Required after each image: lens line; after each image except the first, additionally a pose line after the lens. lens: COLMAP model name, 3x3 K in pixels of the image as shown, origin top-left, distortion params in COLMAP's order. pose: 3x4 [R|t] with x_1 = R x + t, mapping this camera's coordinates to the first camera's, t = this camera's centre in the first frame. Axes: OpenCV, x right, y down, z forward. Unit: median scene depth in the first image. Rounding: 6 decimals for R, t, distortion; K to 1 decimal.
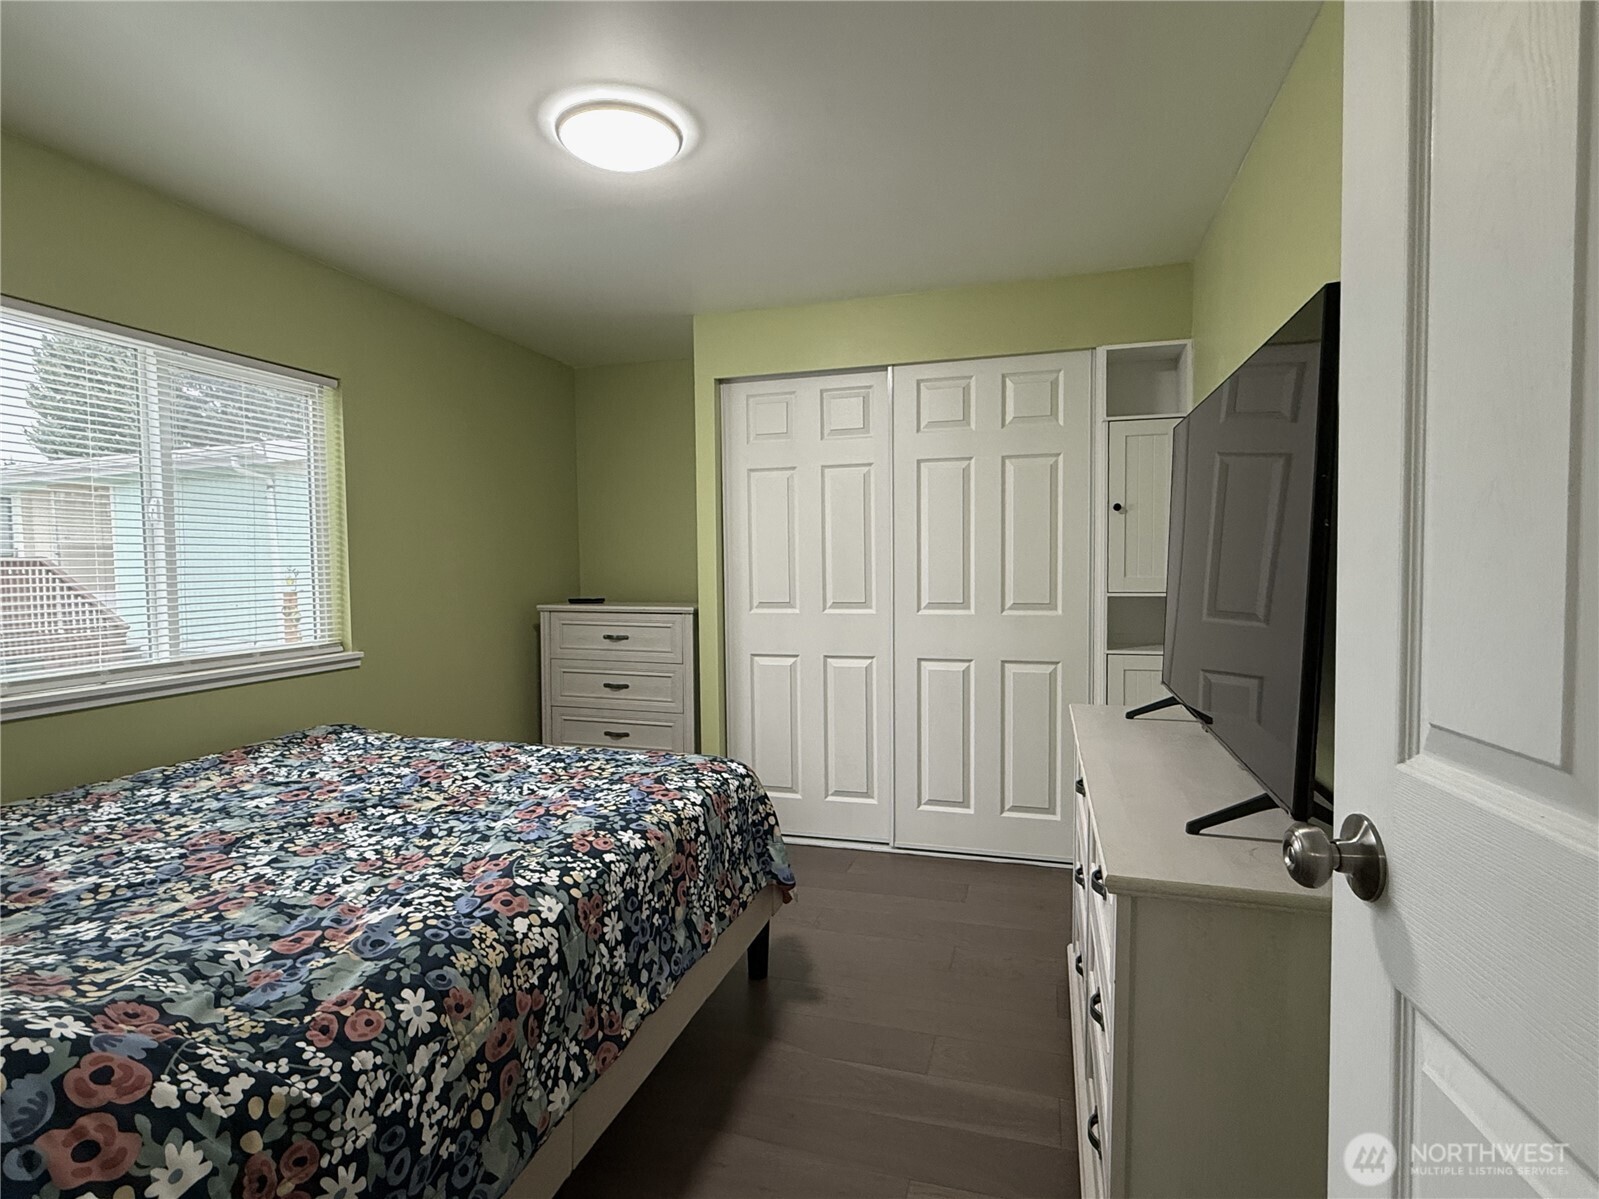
lens RADIAL K [[803.8, 0, 802.4], [0, 803.8, 595.8], [0, 0, 1]] dist [-0.001931, 0.000507]
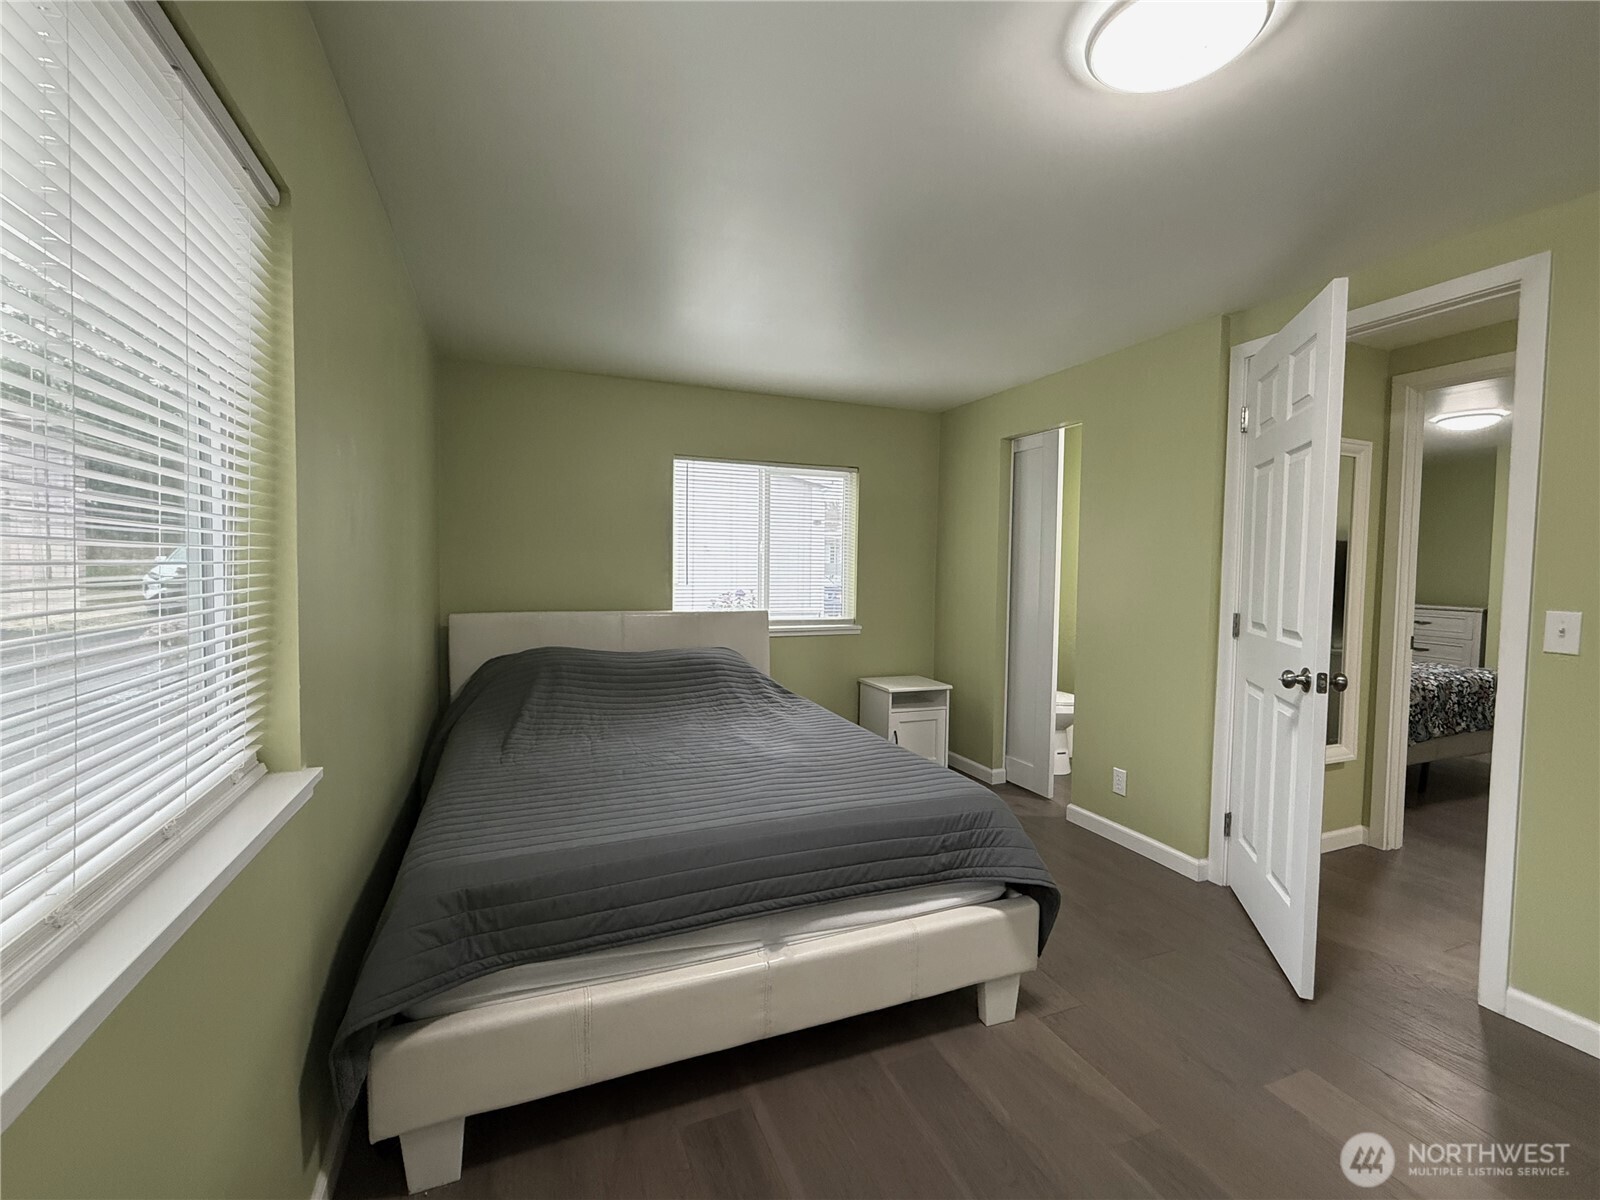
lens RADIAL K [[685.3, 0, 795.8], [0, 685.3, 599.7], [0, 0, 1]] dist [0.002563, 0.000114]
pose [[0.627695, 0.059262, -0.776201, 0.215630], [-0.059992, 0.997815, 0.027668, 0.100767], [0.776144, 0.029199, 0.629879, -2.716035]]
